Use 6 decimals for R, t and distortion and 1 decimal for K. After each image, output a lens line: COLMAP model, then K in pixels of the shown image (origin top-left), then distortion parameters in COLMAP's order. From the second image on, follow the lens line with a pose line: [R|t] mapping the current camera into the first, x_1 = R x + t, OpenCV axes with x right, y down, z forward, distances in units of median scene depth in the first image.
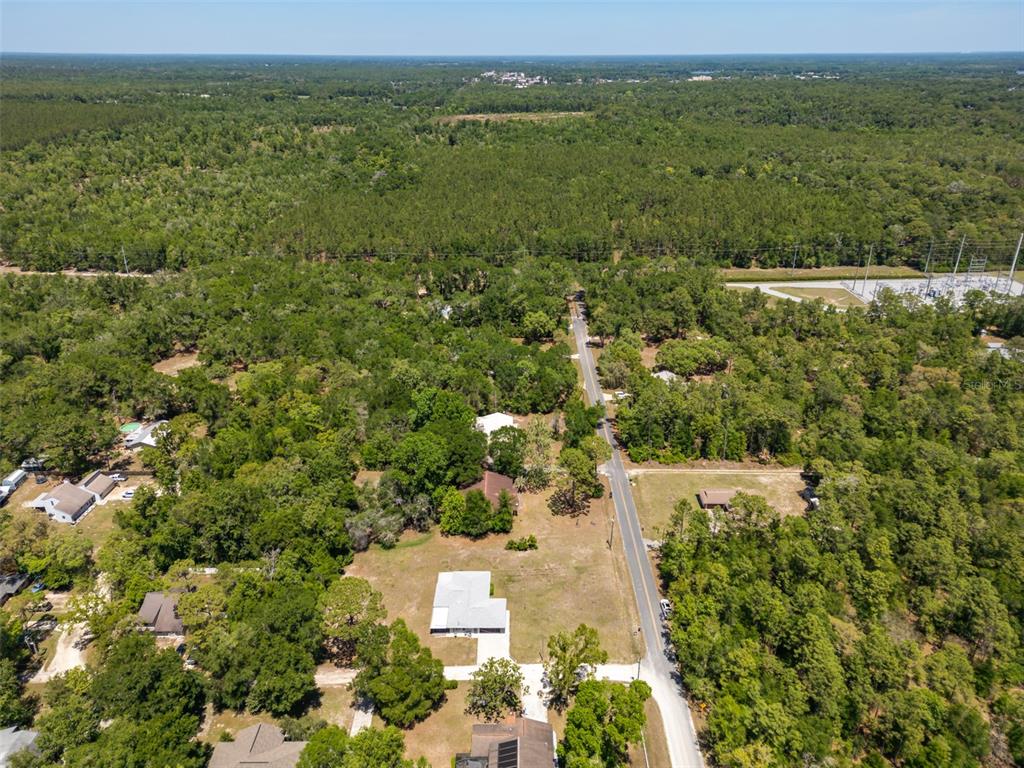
lens RADIAL K [[714.6, 0, 512.0], [0, 714.6, 384.0], [0, 0, 1]] dist [0.094032, -0.097084]
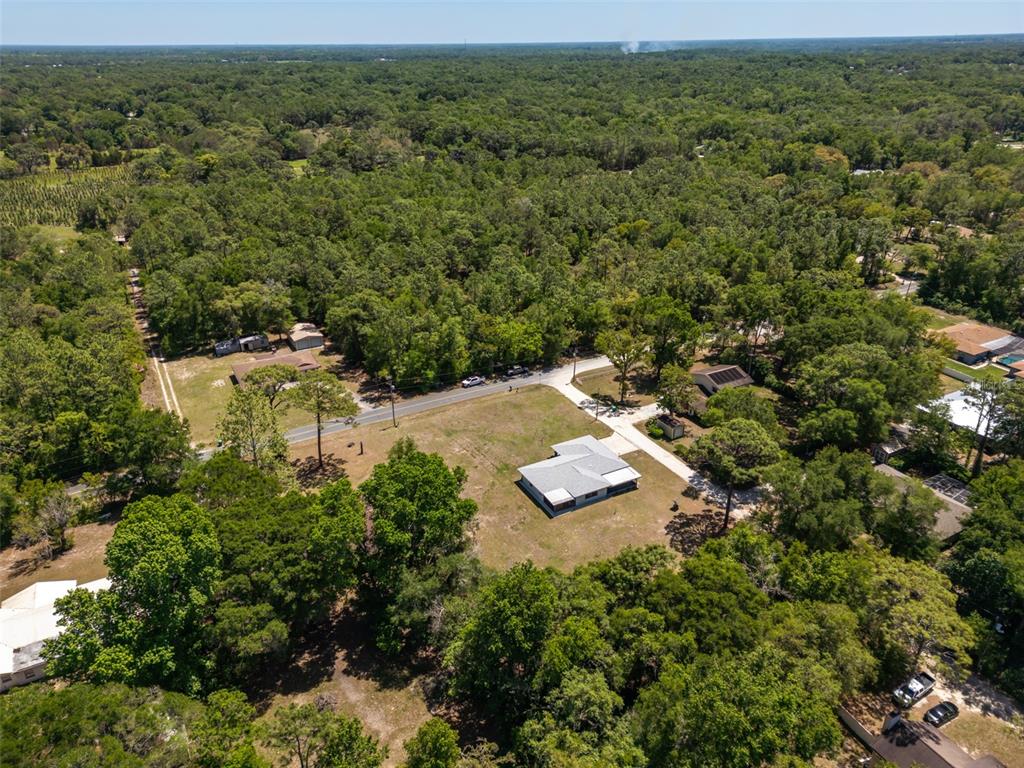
lens RADIAL K [[709.1, 0, 514.7], [0, 709.1, 386.6], [0, 0, 1]] dist [0.083654, -0.074809]
pose [[-0.484839, -0.373494, 0.790843, -0.532619], [0.374354, 0.728591, 0.573597, -0.206989], [-0.790436, 0.574158, -0.213431, 1.026061]]
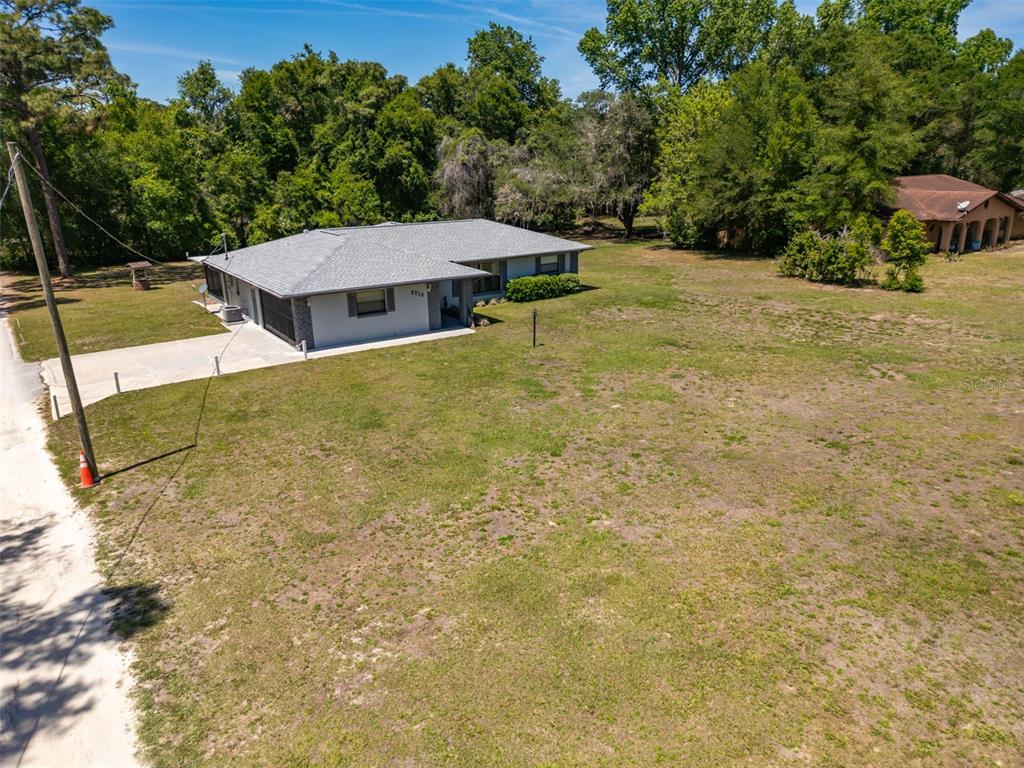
lens RADIAL K [[714.6, 0, 512.0], [0, 714.6, 384.0], [0, 0, 1]] dist [0.094032, -0.097084]
pose [[0.571562, 0.239252, -0.784905, 0.133577], [-0.326329, 0.943928, 0.050095, 0.276481], [0.752879, 0.227505, 0.617588, 0.785817]]
